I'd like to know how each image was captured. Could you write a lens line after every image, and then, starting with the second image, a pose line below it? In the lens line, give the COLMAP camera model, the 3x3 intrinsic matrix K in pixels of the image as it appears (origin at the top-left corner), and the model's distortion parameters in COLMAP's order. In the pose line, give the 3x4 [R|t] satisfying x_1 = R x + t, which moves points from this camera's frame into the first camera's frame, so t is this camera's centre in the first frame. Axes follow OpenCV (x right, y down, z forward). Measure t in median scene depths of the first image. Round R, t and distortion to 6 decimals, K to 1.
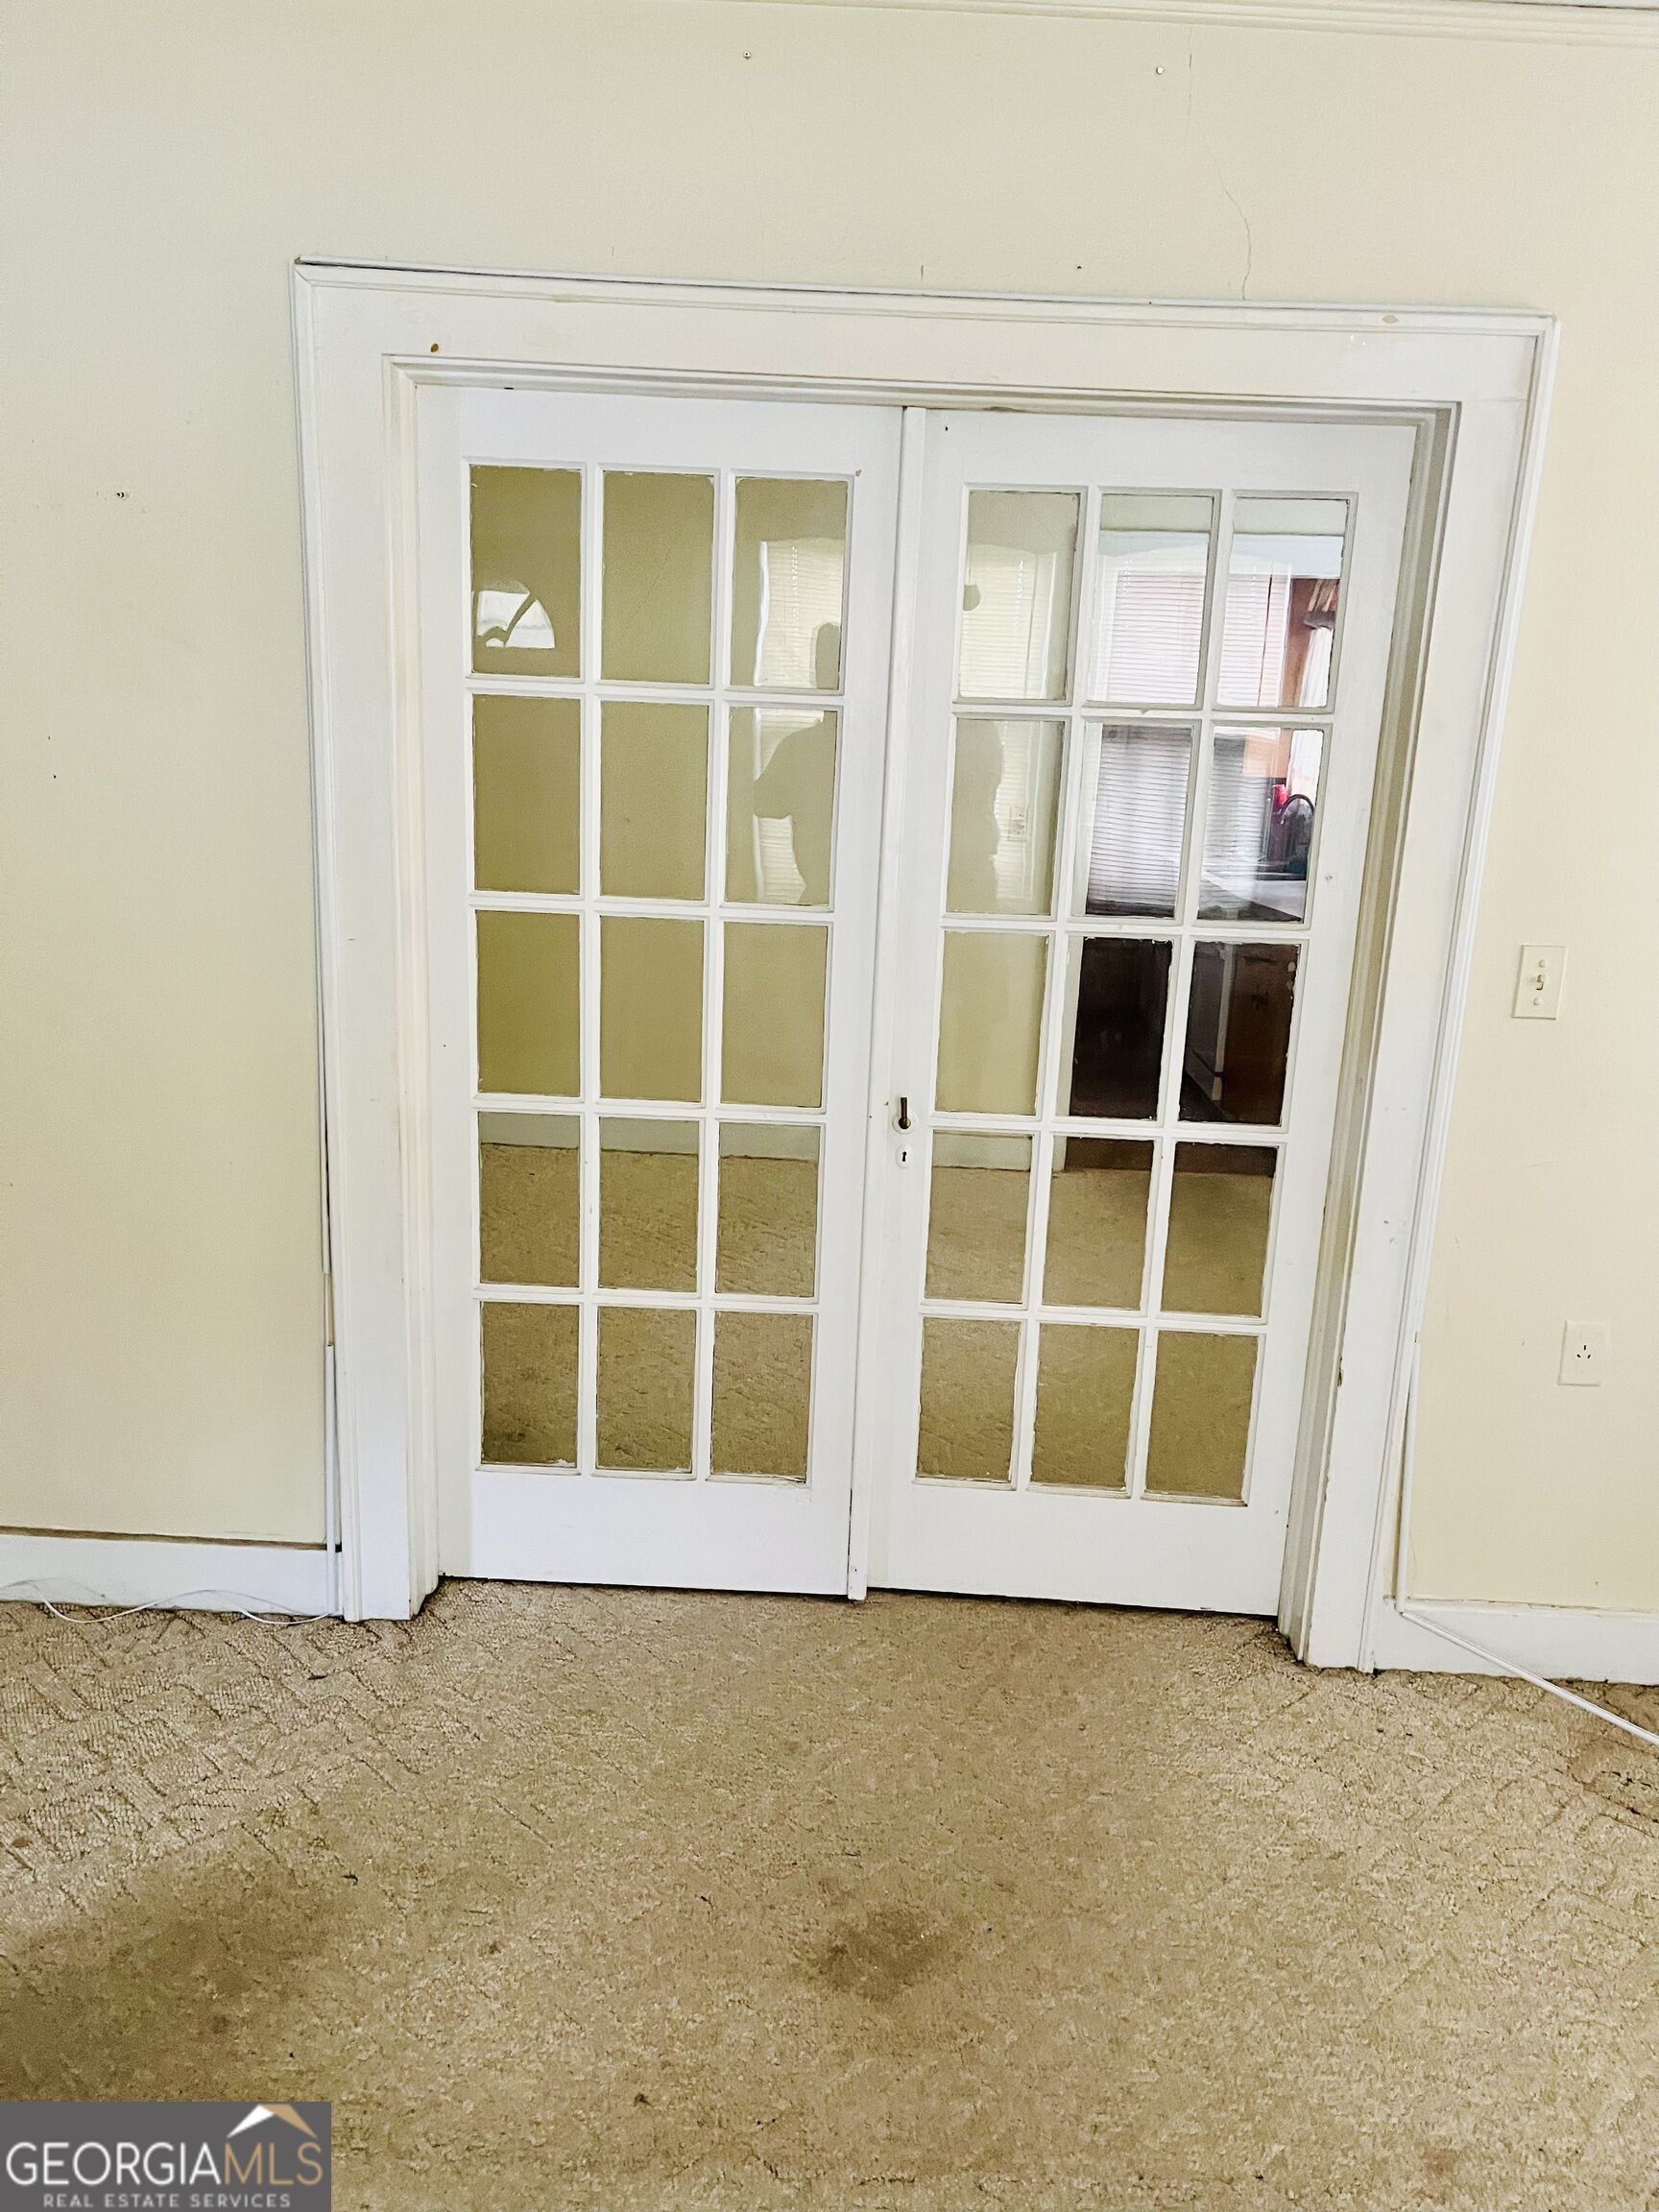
lens RADIAL K [[1674.7, 0, 829.5], [0, 1674.7, 1106.0], [0, 0, 1]] dist [0.077721, -0.122565]
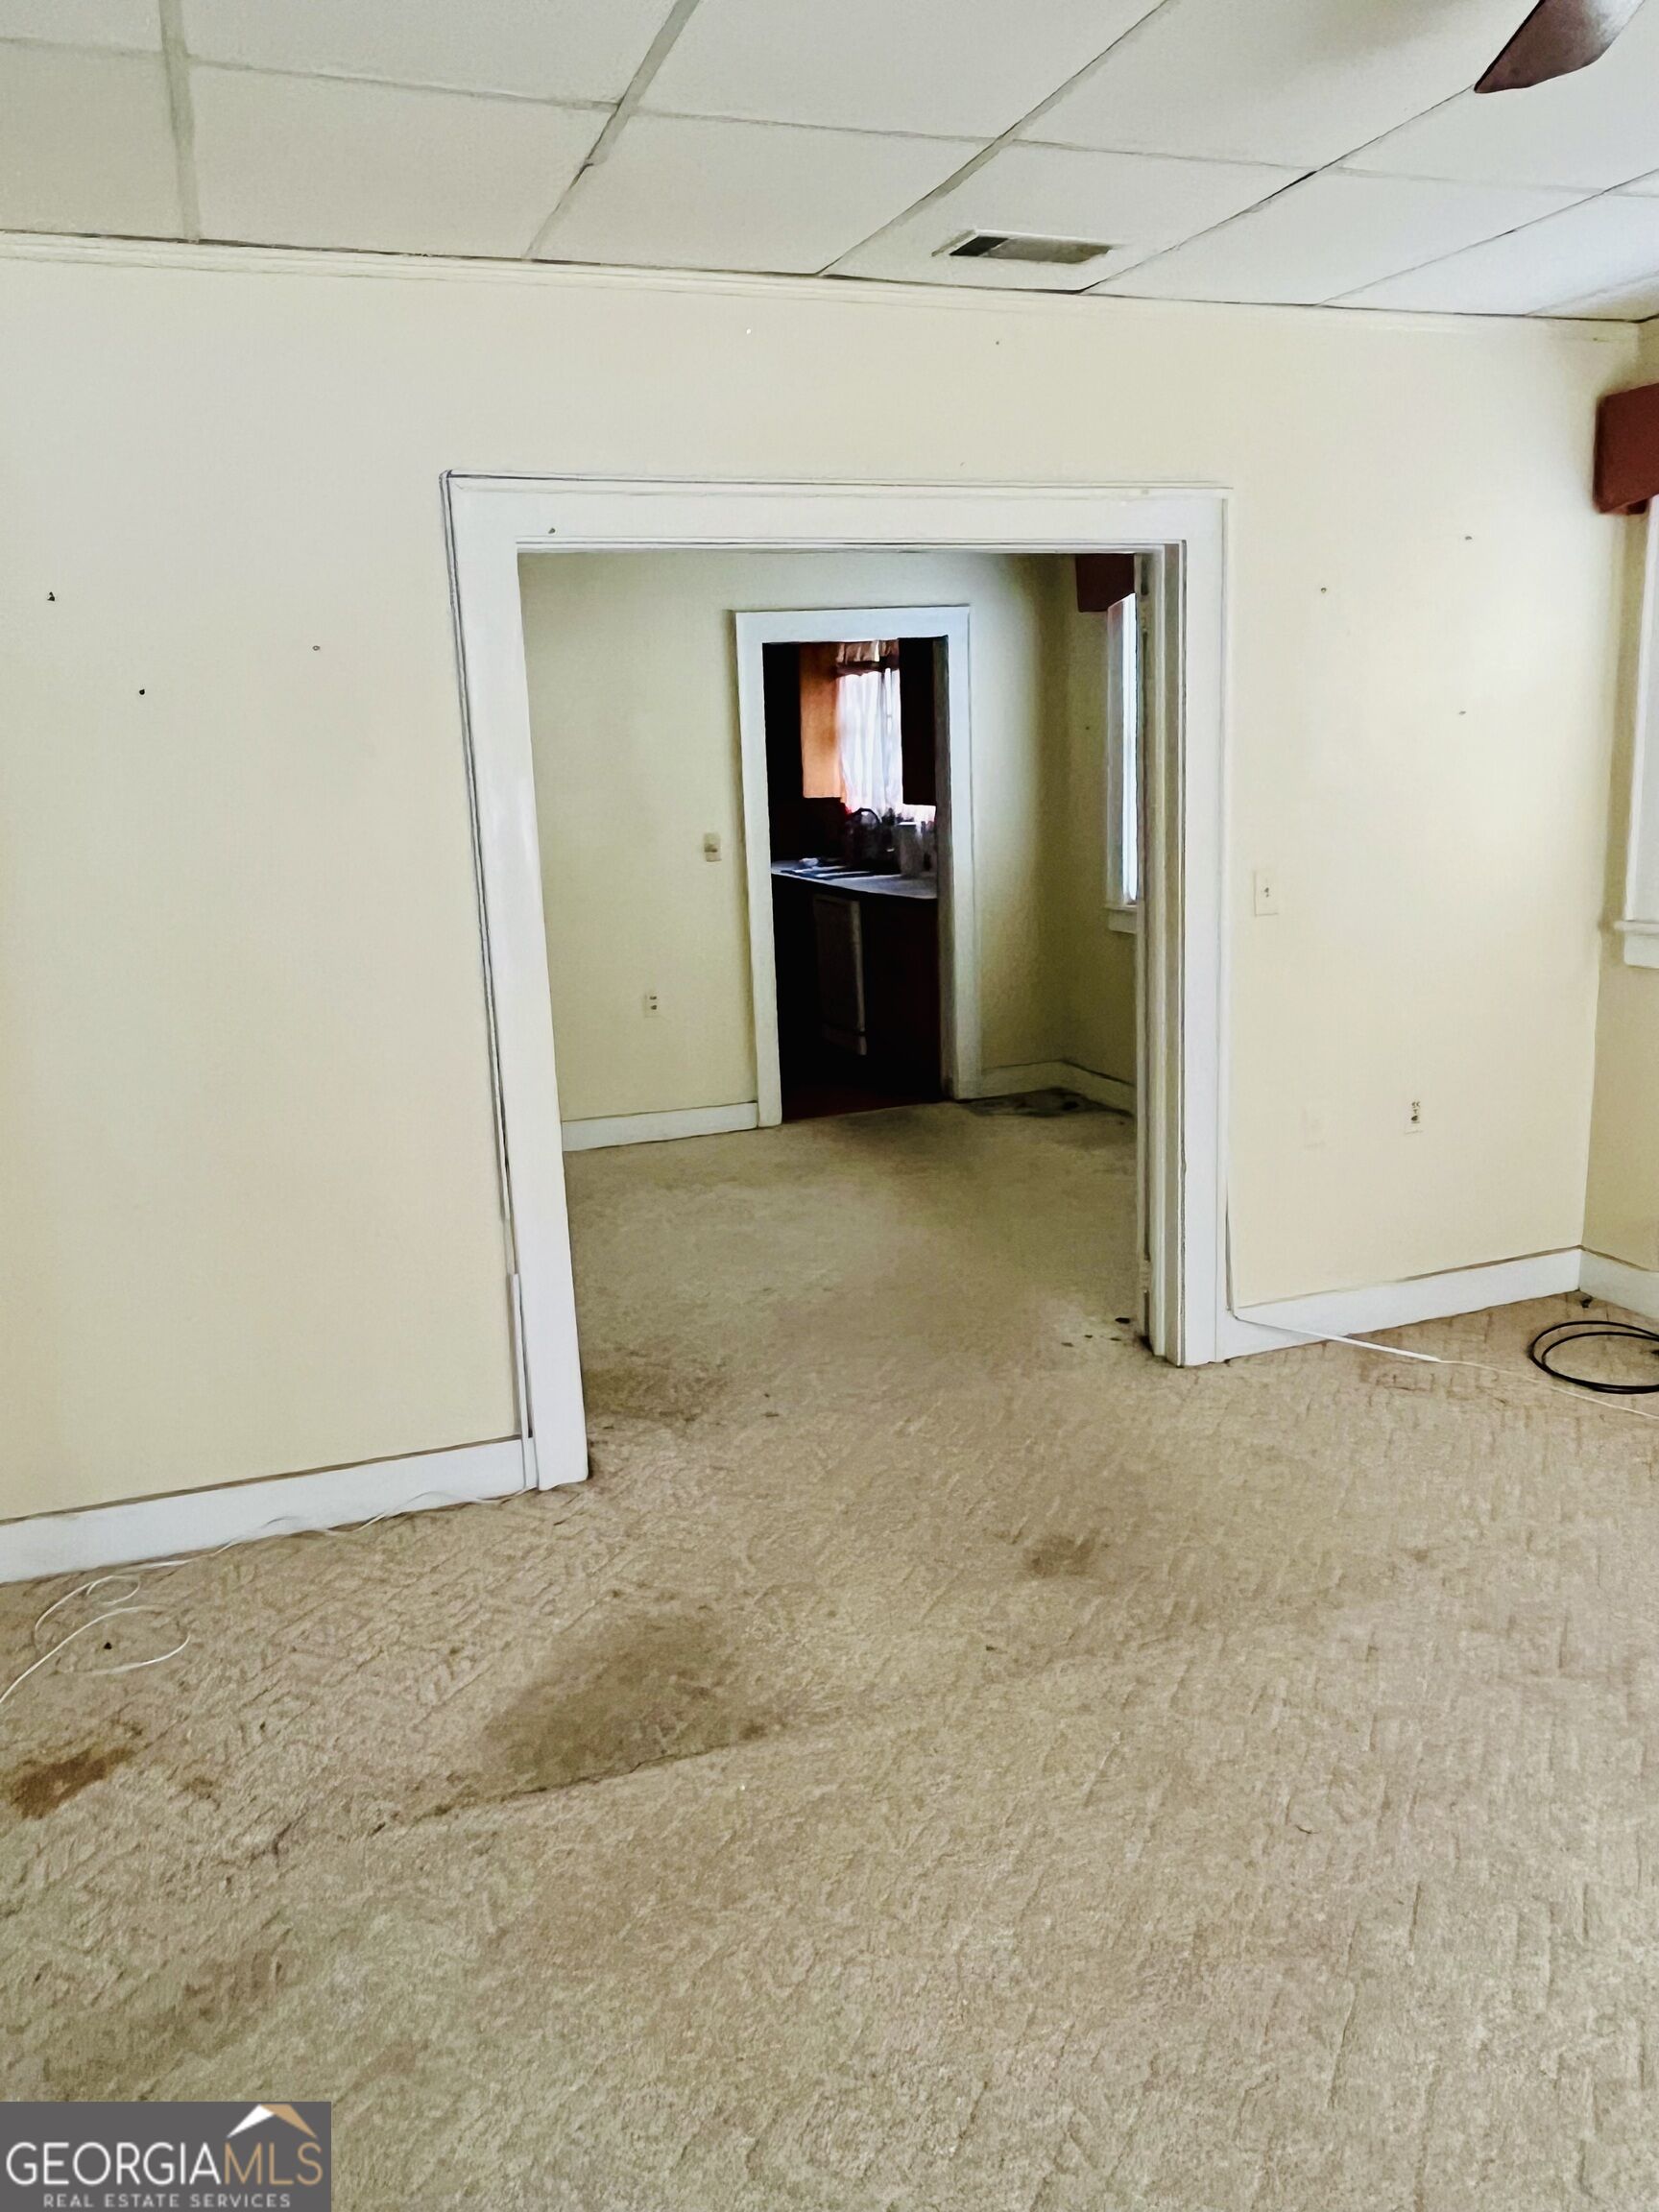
lens RADIAL K [[1679.8, 0, 828.6], [0, 1679.8, 1063.7], [0, 0, 1]] dist [0.007510, 0.001972]
pose [[0.924137, -0.144468, 0.353695, -0.542217], [0.160625, 0.986876, -0.016588, 0.045765], [-0.346656, 0.072142, 0.935214, -0.321796]]
